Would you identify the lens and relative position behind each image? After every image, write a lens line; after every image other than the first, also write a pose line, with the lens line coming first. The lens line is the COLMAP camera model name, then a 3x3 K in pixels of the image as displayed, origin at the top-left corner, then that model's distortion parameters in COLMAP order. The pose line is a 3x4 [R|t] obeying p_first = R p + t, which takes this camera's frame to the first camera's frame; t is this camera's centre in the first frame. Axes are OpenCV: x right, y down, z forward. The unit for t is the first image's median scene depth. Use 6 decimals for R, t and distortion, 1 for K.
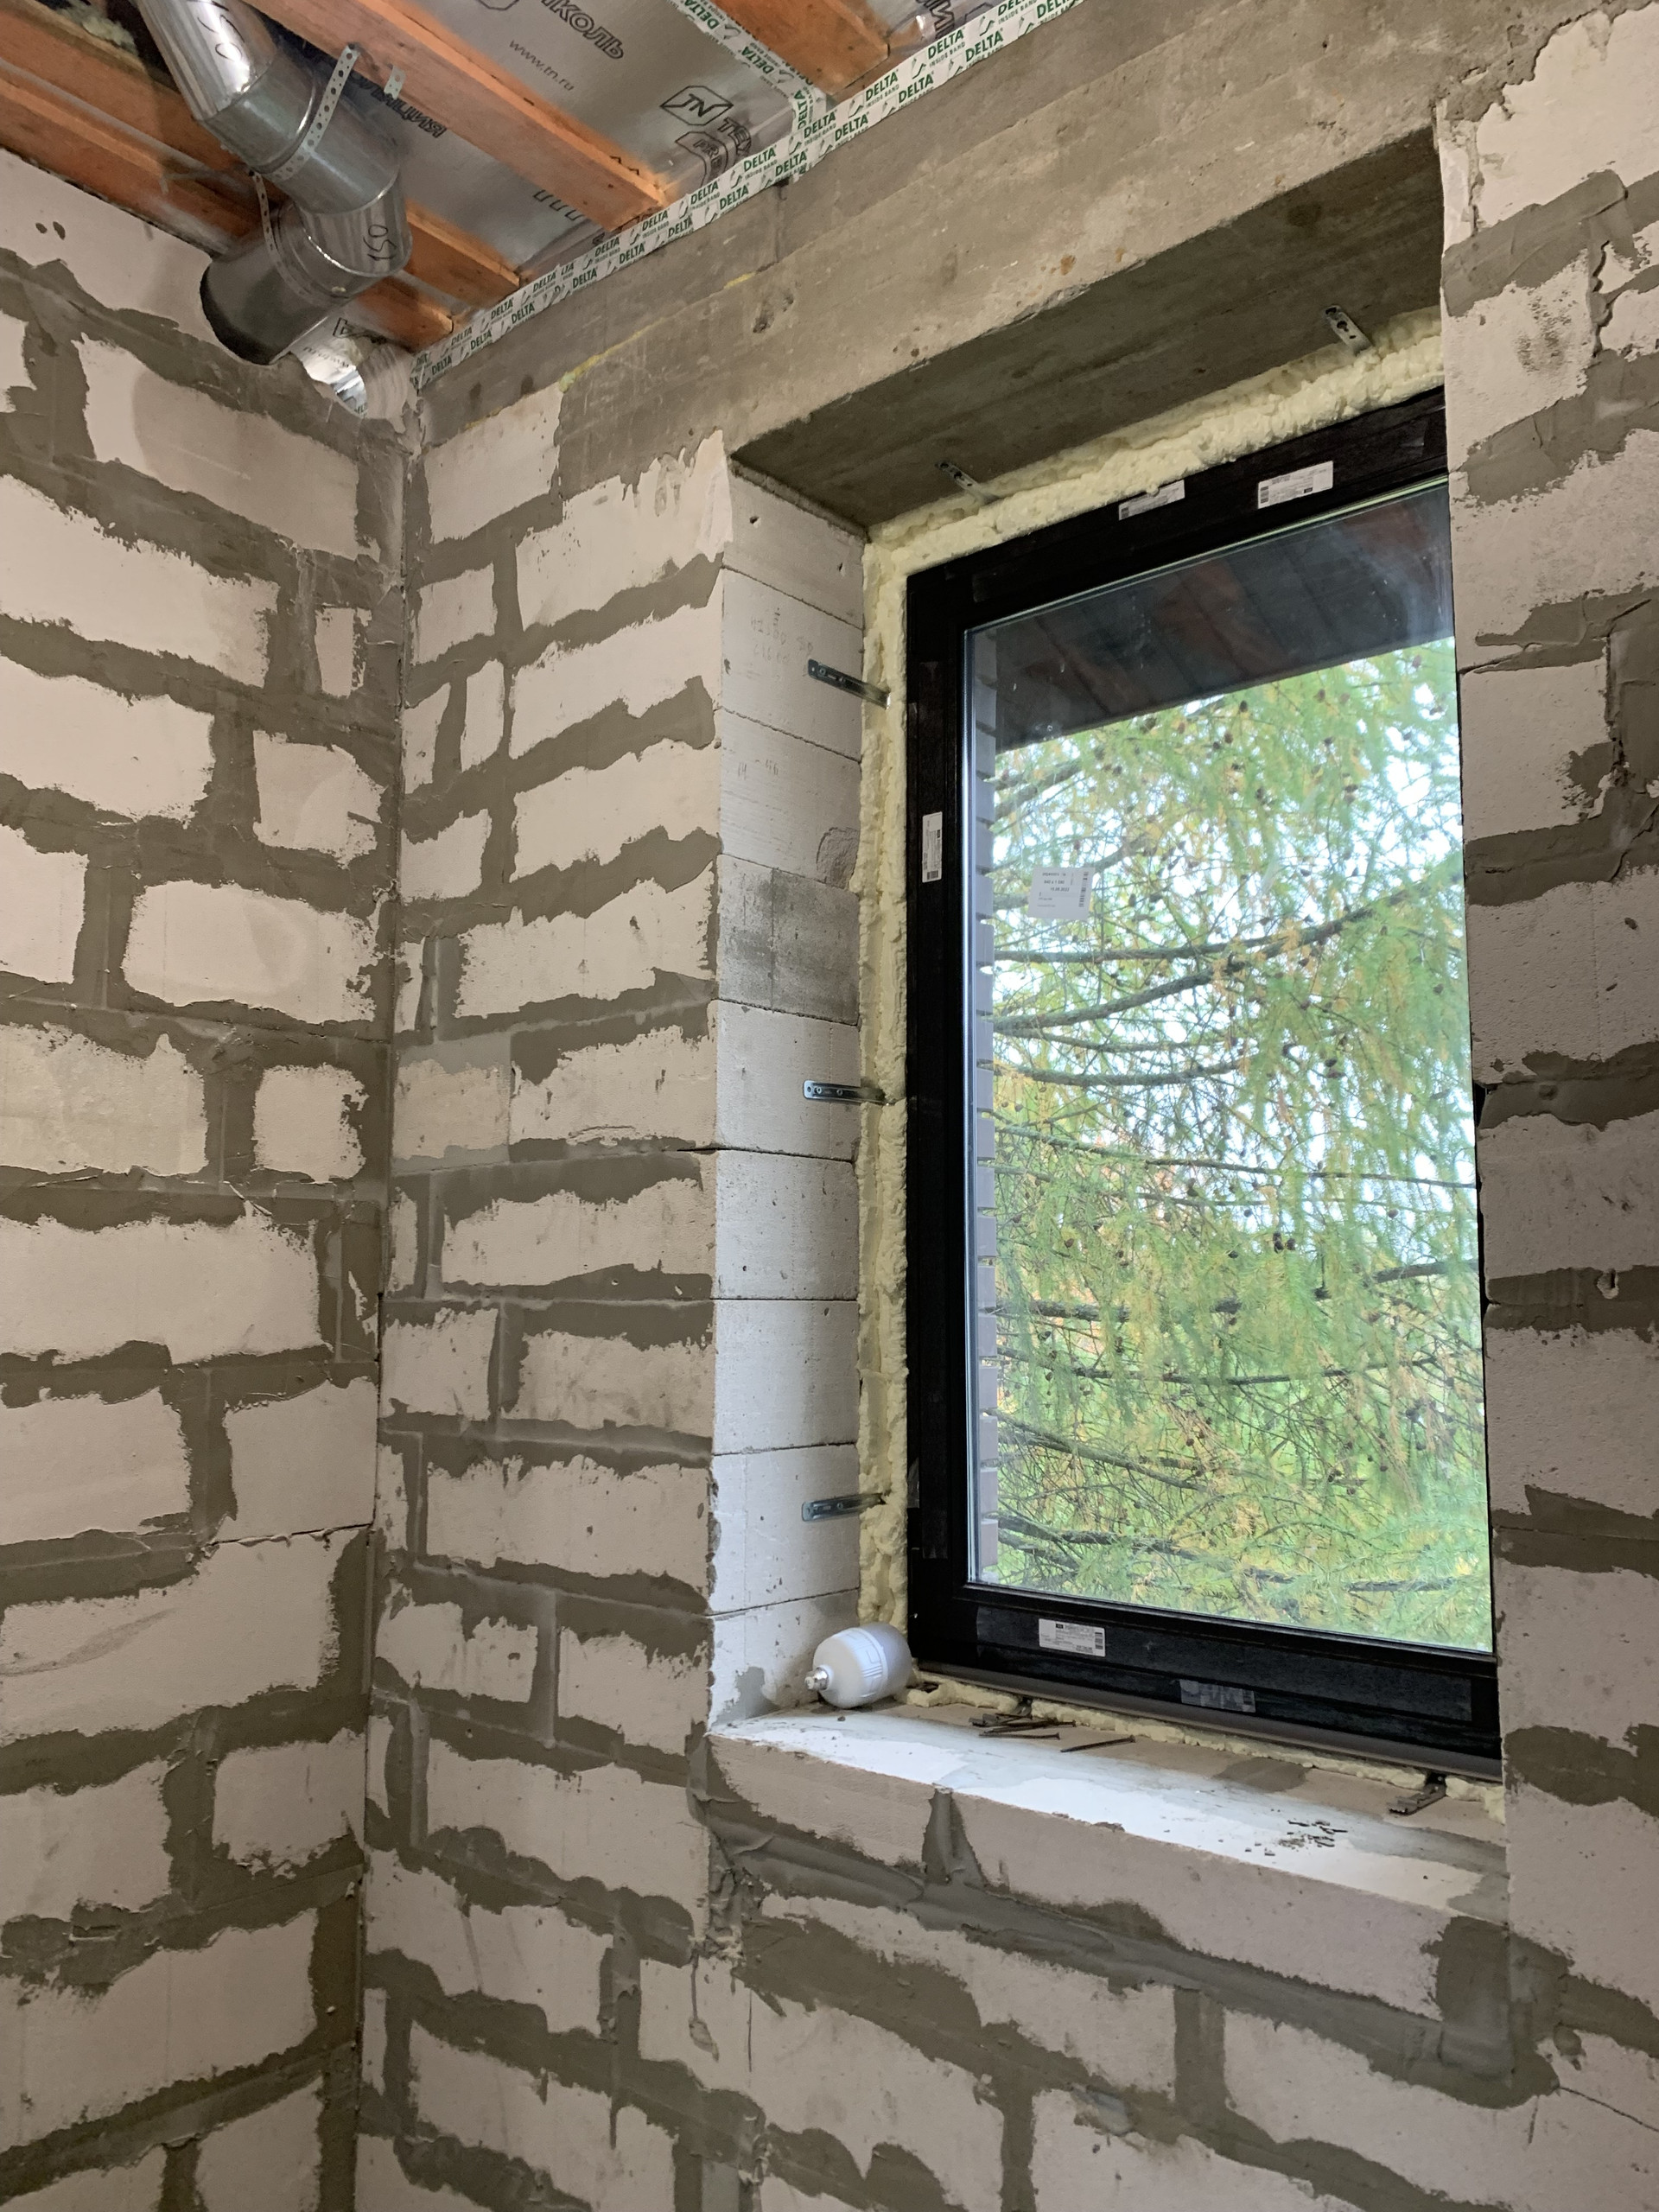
lens RADIAL K [[1689.6, 0, 814.6], [0, 1689.6, 1103.9], [0, 0, 1]] dist [0.044395, -0.052245]
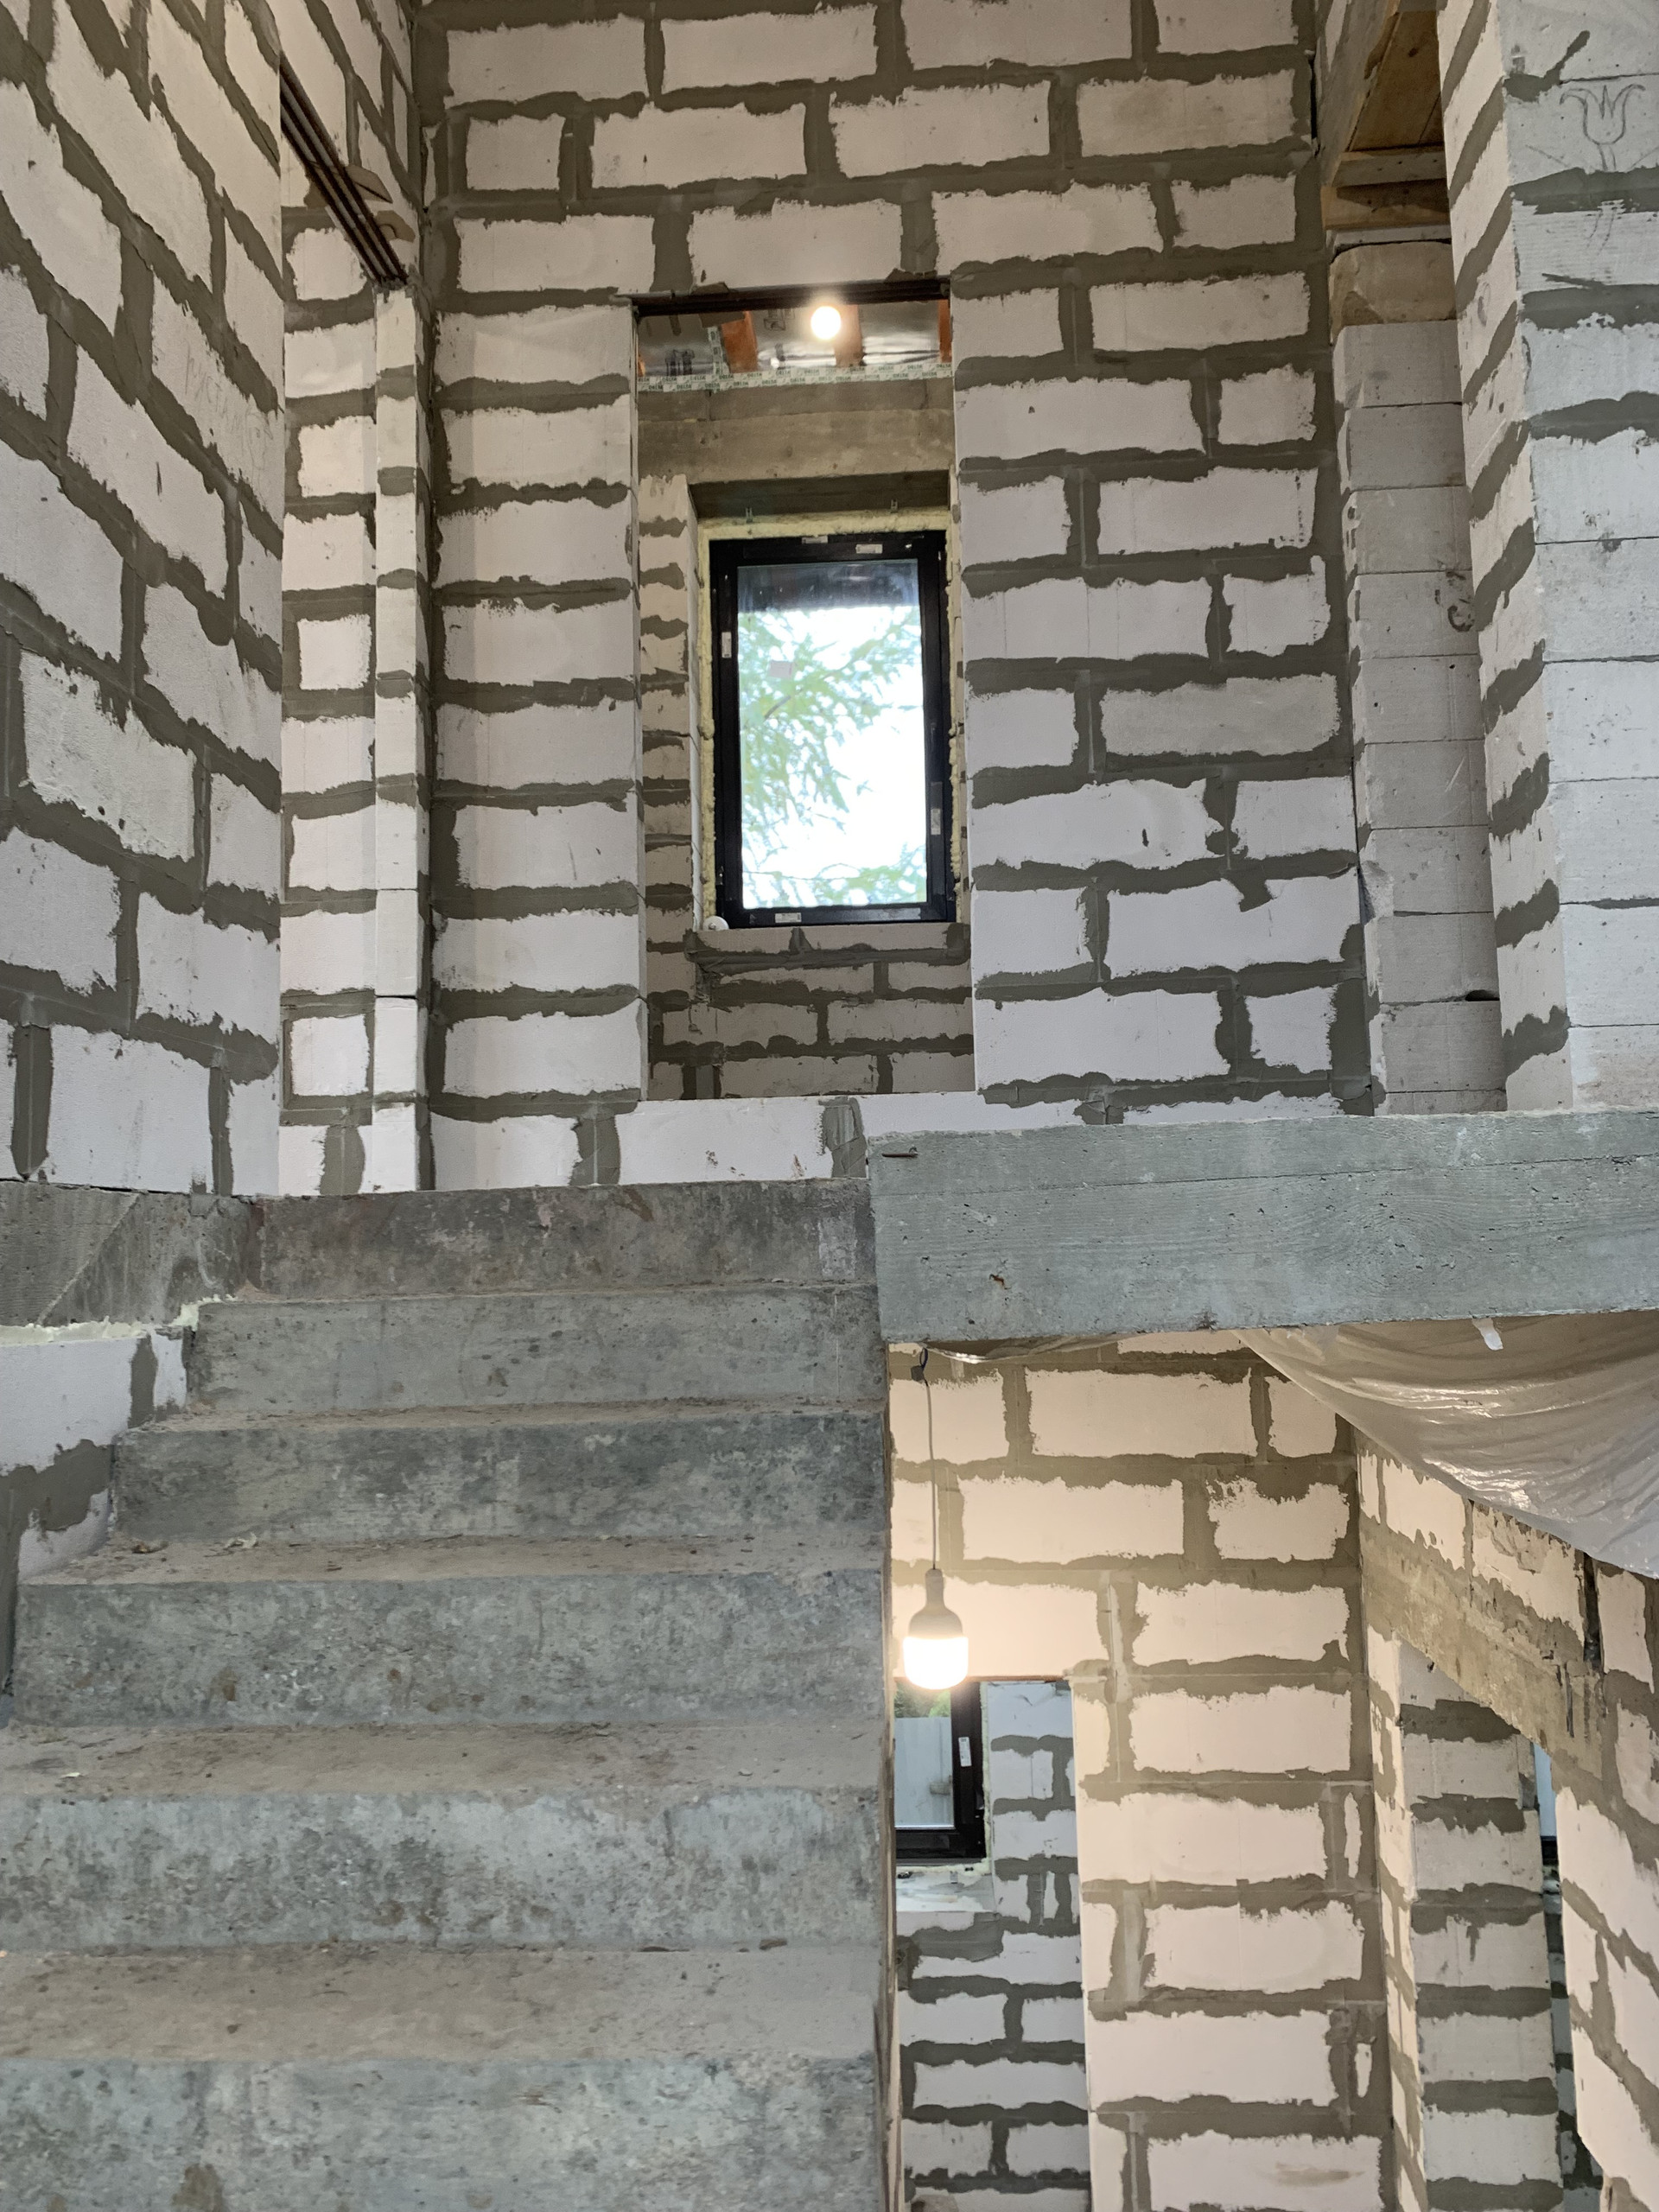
lens RADIAL K [[1689.6, 0, 824.3], [0, 1689.6, 1110.1], [0, 0, 1]] dist [0.044395, -0.052245]
pose [[0.782340, 0.030009, 0.622128, -1.613054], [-0.041803, 0.999116, 0.004375, 0.627070], [-0.621447, -0.029430, 0.782903, -1.357778]]
